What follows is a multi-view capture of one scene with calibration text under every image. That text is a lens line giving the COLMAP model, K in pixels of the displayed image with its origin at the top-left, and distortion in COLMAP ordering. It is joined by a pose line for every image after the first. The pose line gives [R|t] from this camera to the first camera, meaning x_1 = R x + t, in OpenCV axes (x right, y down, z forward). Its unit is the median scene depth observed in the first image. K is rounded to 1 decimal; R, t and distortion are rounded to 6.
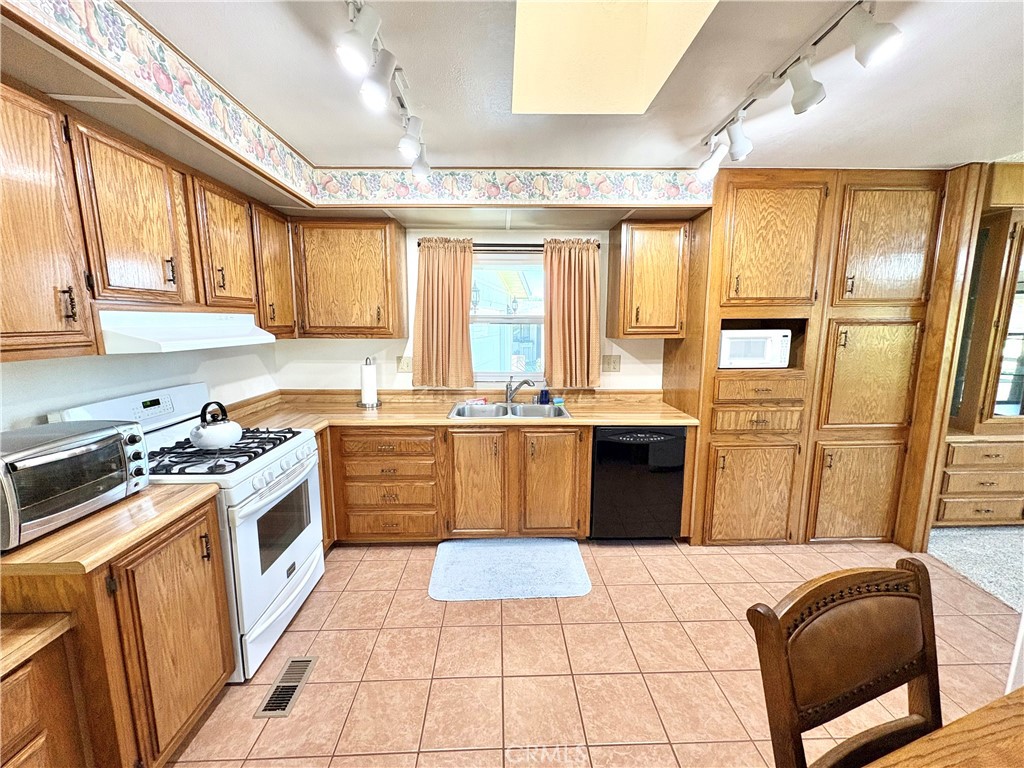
lens RADIAL K [[408.9, 0, 513.6], [0, 408.9, 382.0], [0, 0, 1]] dist [-0.008955, -0.000240]
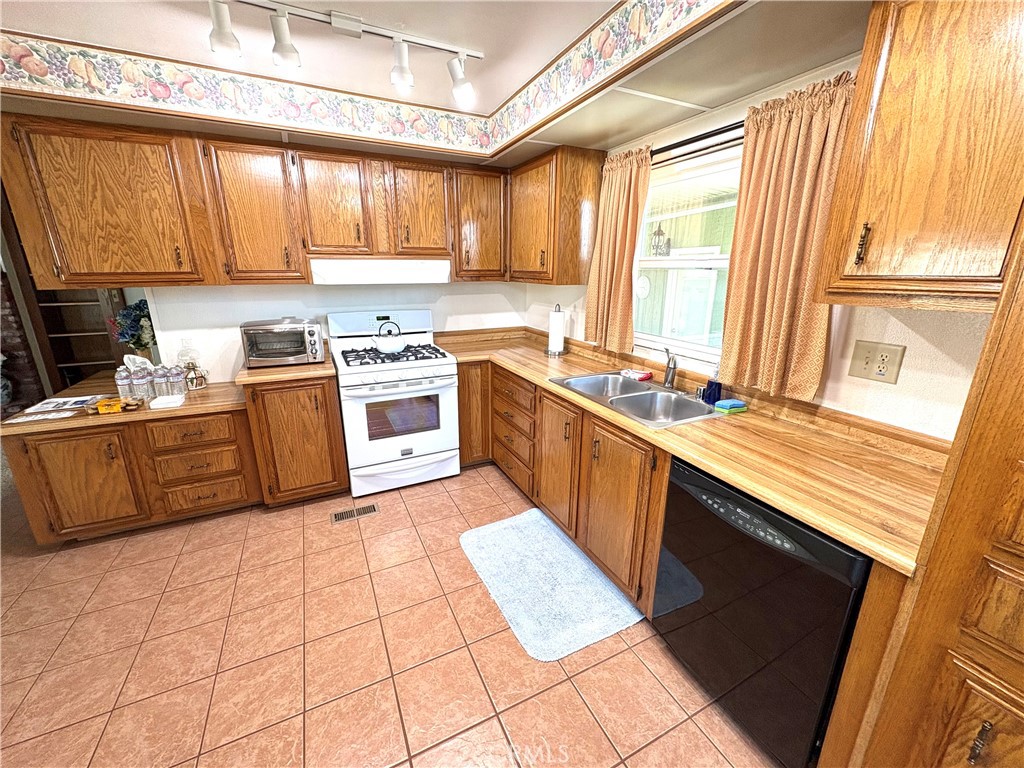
lens RADIAL K [[408.9, 0, 513.8], [0, 408.9, 384.5], [0, 0, 1]] dist [-0.008955, -0.000240]
pose [[0.407376, 0.248163, -0.878897, 0.638730], [-0.135323, 0.968152, 0.210641, -0.082332], [0.903179, 0.033125, 0.427984, 0.618552]]
